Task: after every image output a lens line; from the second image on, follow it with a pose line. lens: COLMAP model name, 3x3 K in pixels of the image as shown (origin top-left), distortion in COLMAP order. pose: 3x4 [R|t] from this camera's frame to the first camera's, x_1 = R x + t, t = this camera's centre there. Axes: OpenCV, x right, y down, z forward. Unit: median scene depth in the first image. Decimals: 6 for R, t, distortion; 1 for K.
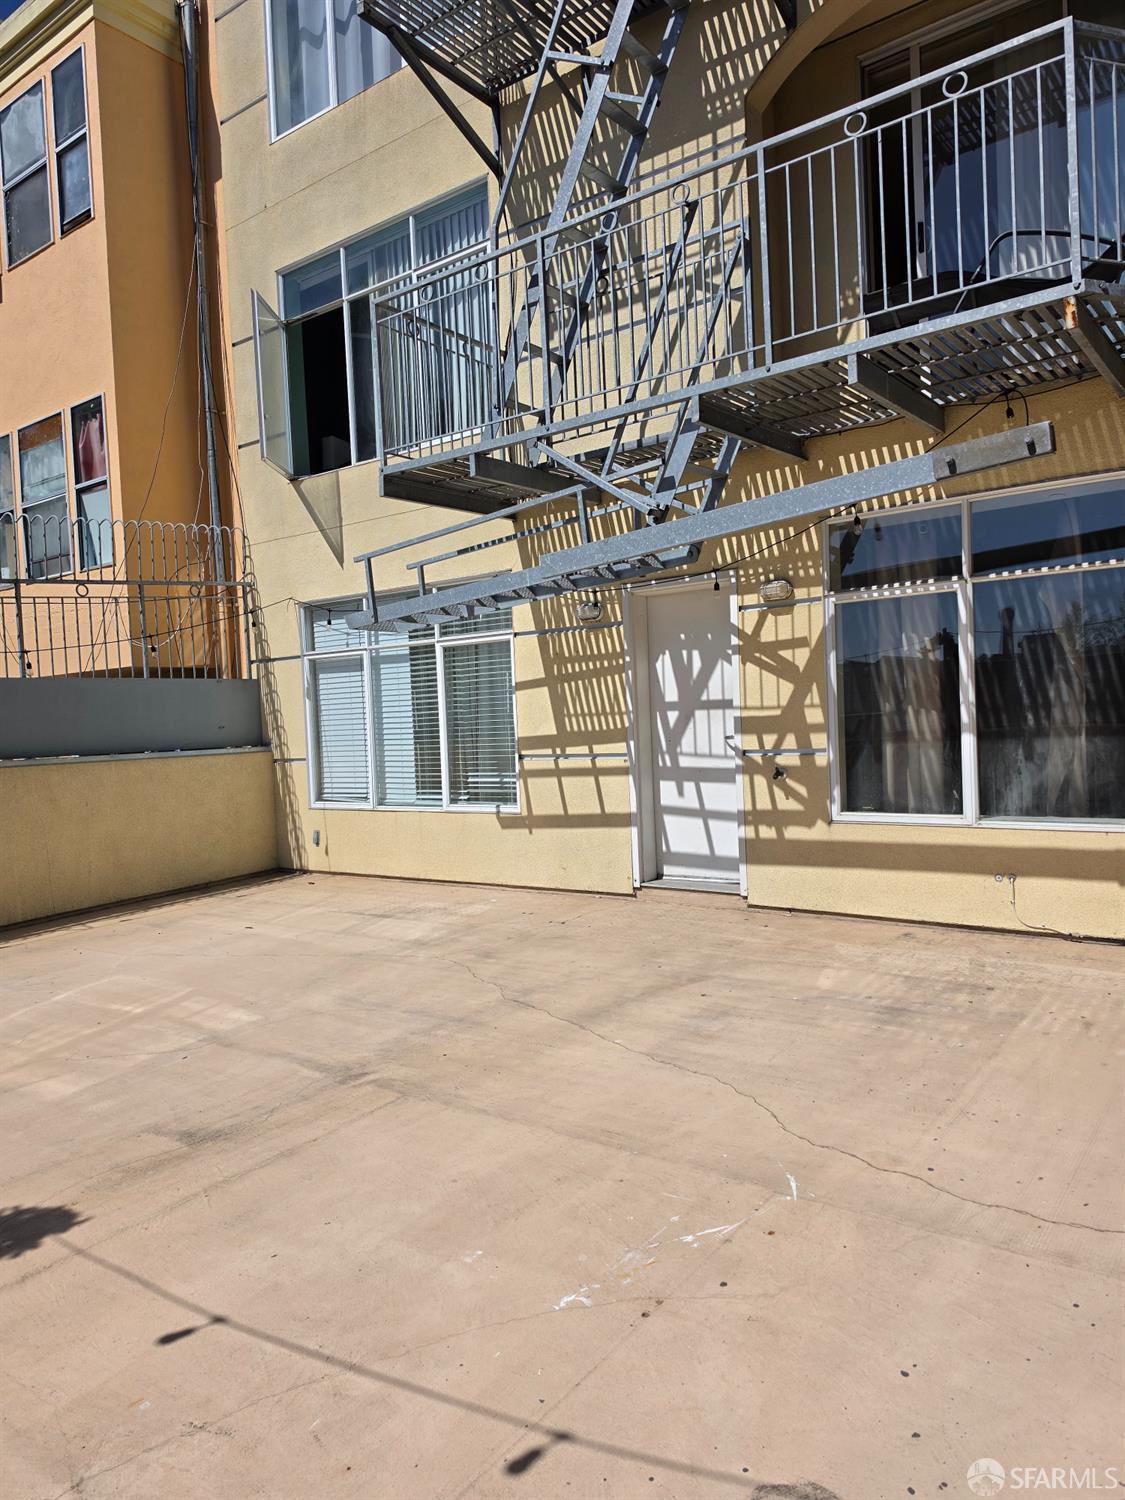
lens RADIAL K [[1029.4, 0, 562.5], [0, 1029.4, 750.0], [0, 0, 1]] dist [0.085951, -0.147179]
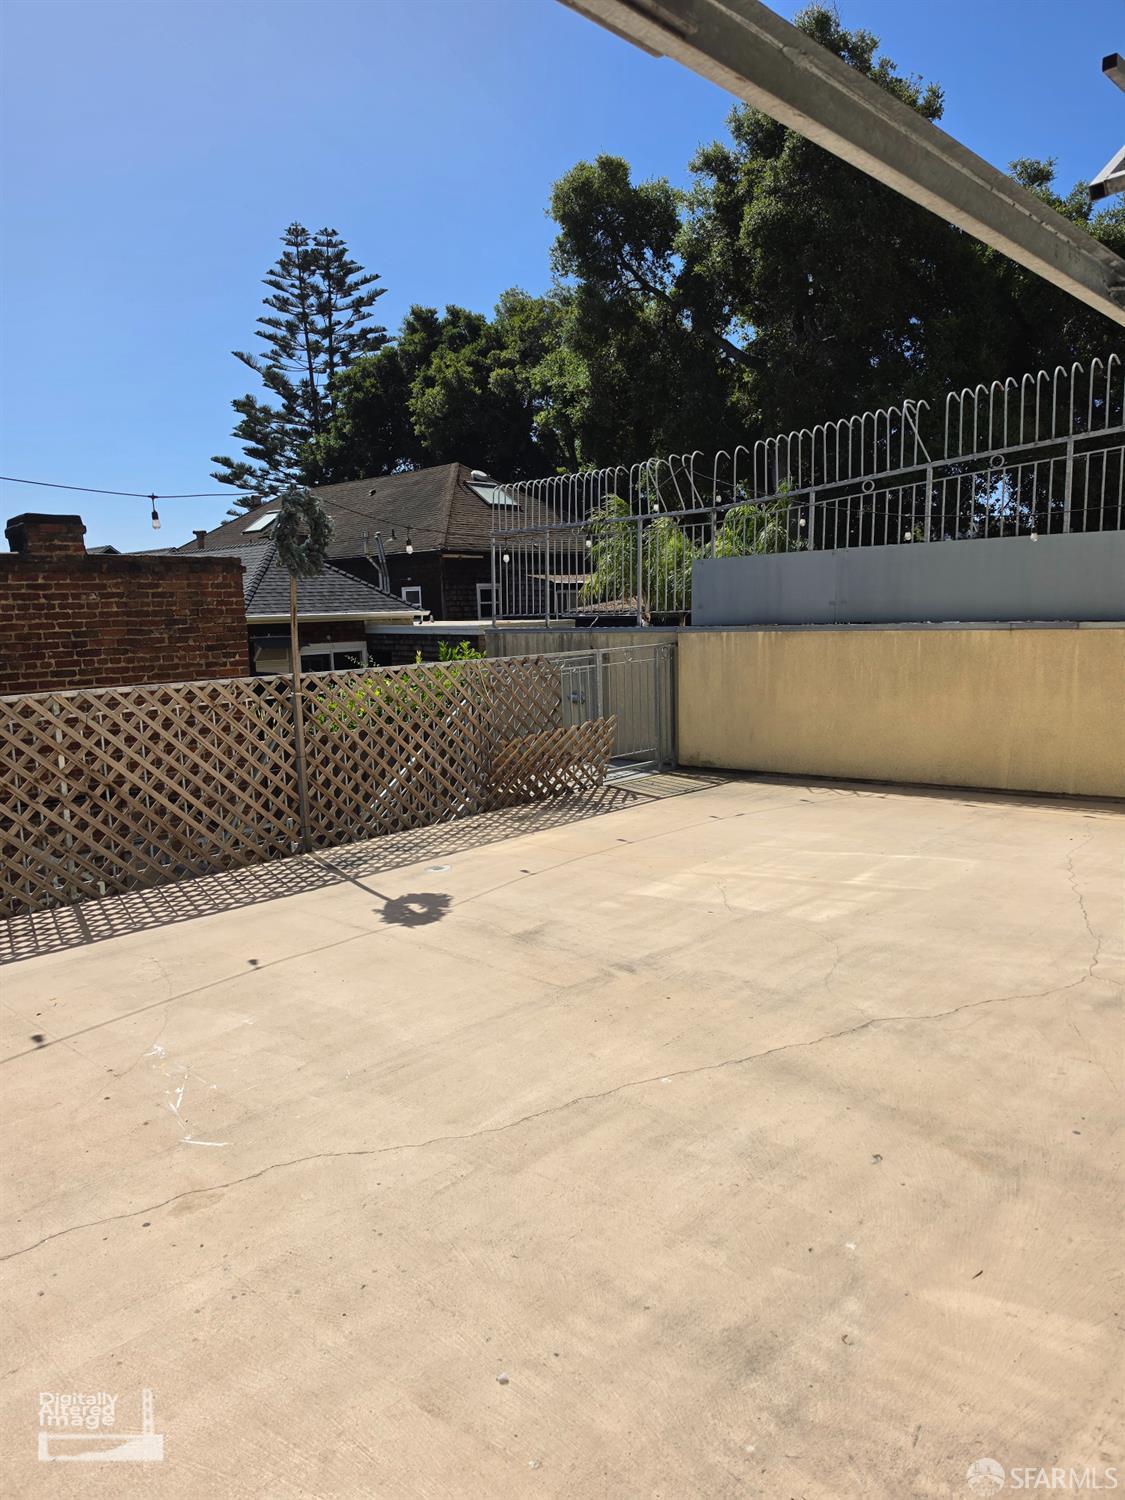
lens RADIAL K [[1029.4, 0, 562.5], [0, 1029.4, 750.0], [0, 0, 1]] dist [0.085951, -0.147179]
pose [[-0.124449, 0.191661, -0.973539, 0.748201], [0.003188, 0.981239, 0.192769, -0.100607], [0.992221, 0.020886, -0.122725, 1.005608]]
